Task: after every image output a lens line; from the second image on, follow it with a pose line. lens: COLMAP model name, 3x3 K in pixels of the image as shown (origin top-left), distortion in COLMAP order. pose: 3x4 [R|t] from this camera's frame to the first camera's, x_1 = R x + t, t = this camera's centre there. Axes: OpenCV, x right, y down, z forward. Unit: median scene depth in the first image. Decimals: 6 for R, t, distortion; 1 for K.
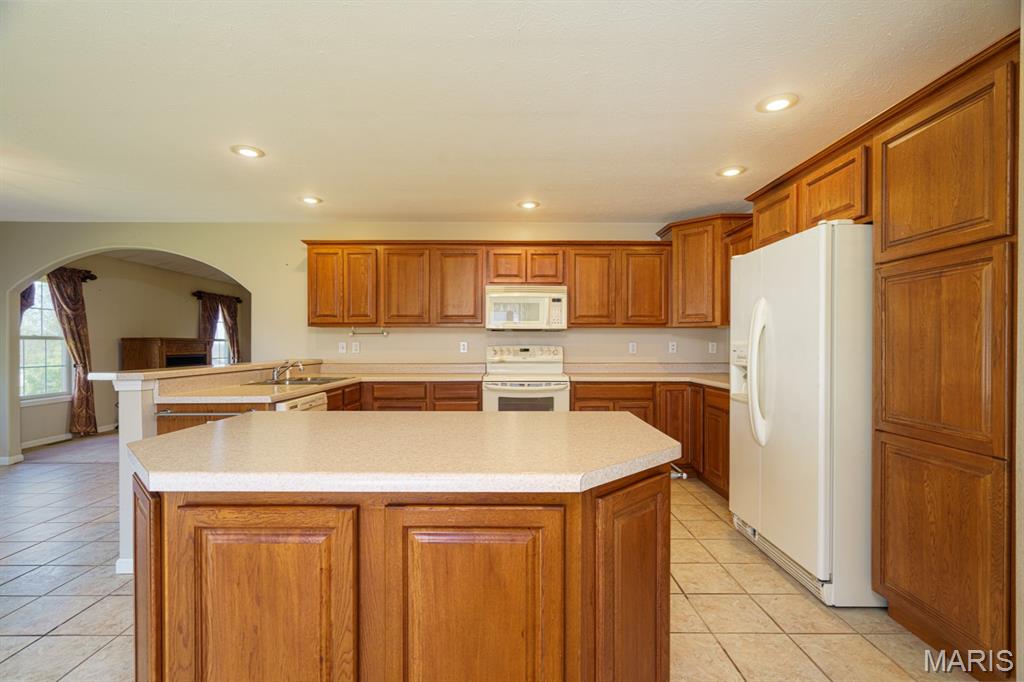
lens RADIAL K [[468.4, 0, 511.5], [0, 468.4, 346.7], [0, 0, 1]] dist [-0.001990, 0.000000]
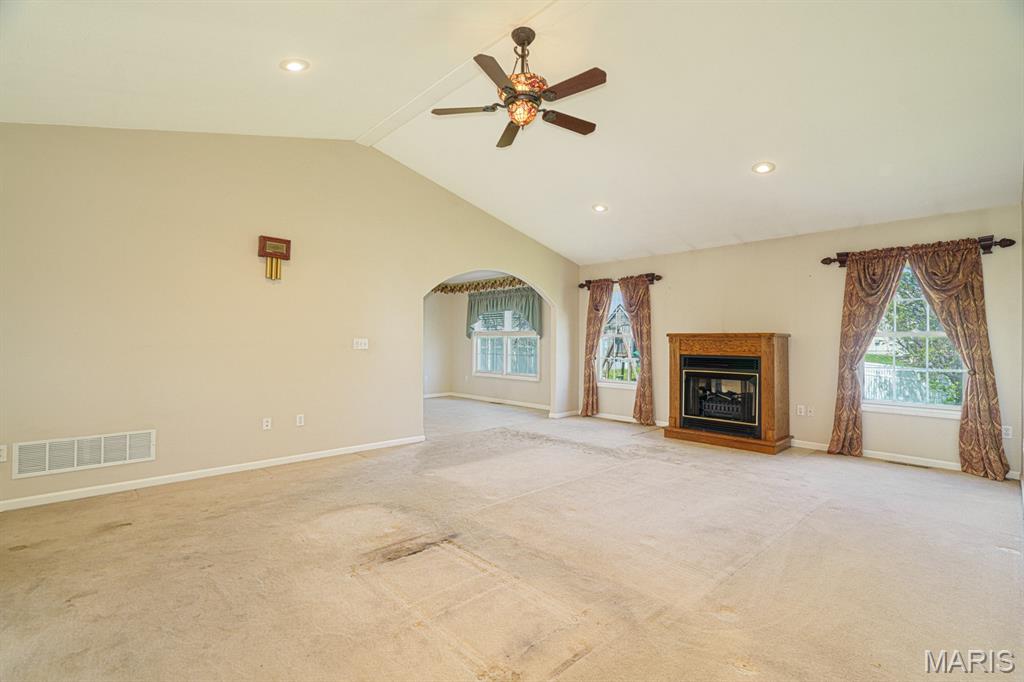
lens RADIAL K [[468.4, 0, 513.5], [0, 468.4, 334.3], [0, 0, 1]] dist [-0.001990, 0.000000]
pose [[-0.721935, -0.015143, -0.691795, 0.106982], [-0.008908, 0.999881, -0.012591, -0.005893], [0.691903, -0.002927, -0.721984, 2.208474]]
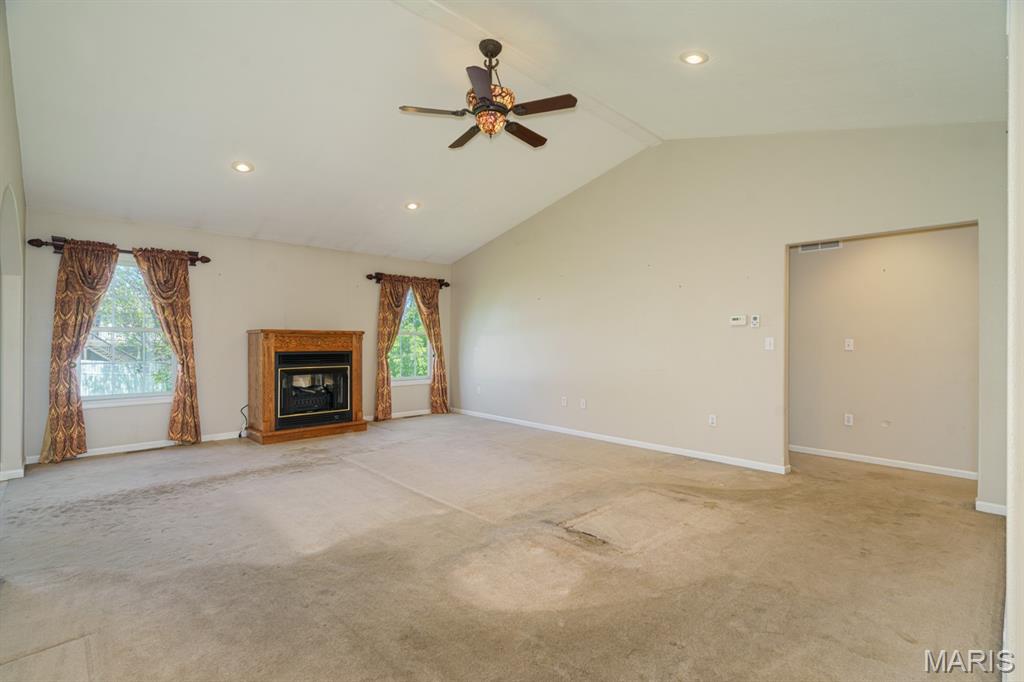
lens RADIAL K [[468.4, 0, 512.7], [0, 468.4, 344.4], [0, 0, 1]] dist [-0.001990, 0.000000]
pose [[0.693427, 0.002931, -0.720521, 0.169147], [-0.000857, 0.999994, 0.003243, 0.005686], [0.720527, -0.001631, 0.693425, 1.164445]]
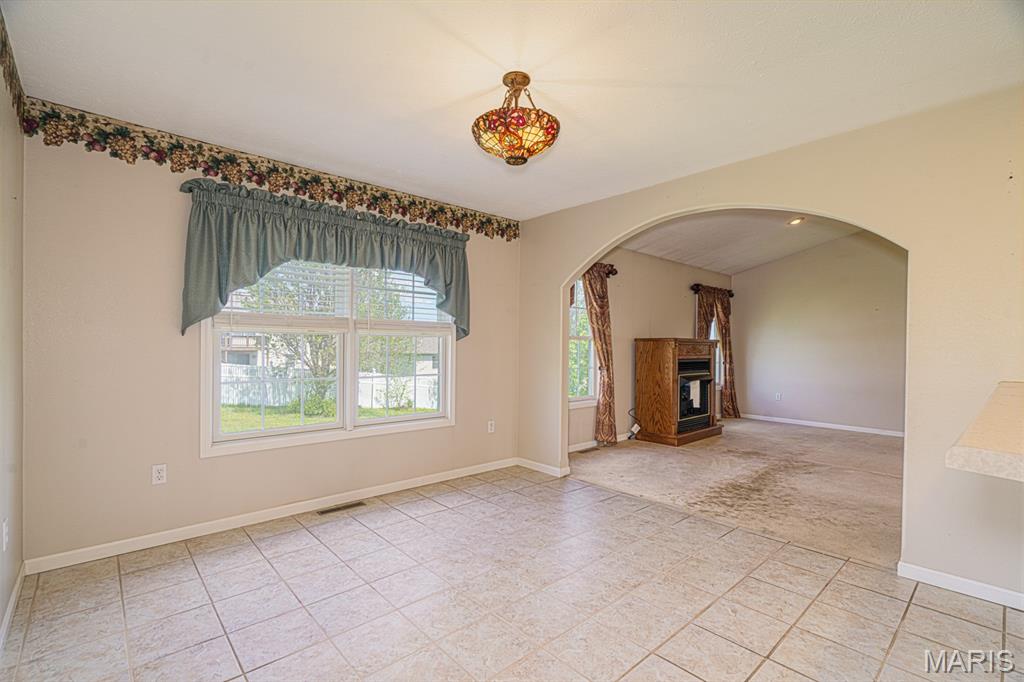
lens RADIAL K [[468.4, 0, 515.0], [0, 468.4, 346.5], [0, 0, 1]] dist [-0.001990, 0.000000]
pose [[0.678469, 0.011293, -0.734543, -0.505083], [-0.015300, 0.999882, 0.001241, -0.001255], [0.734470, 0.010396, 0.678562, 0.338923]]
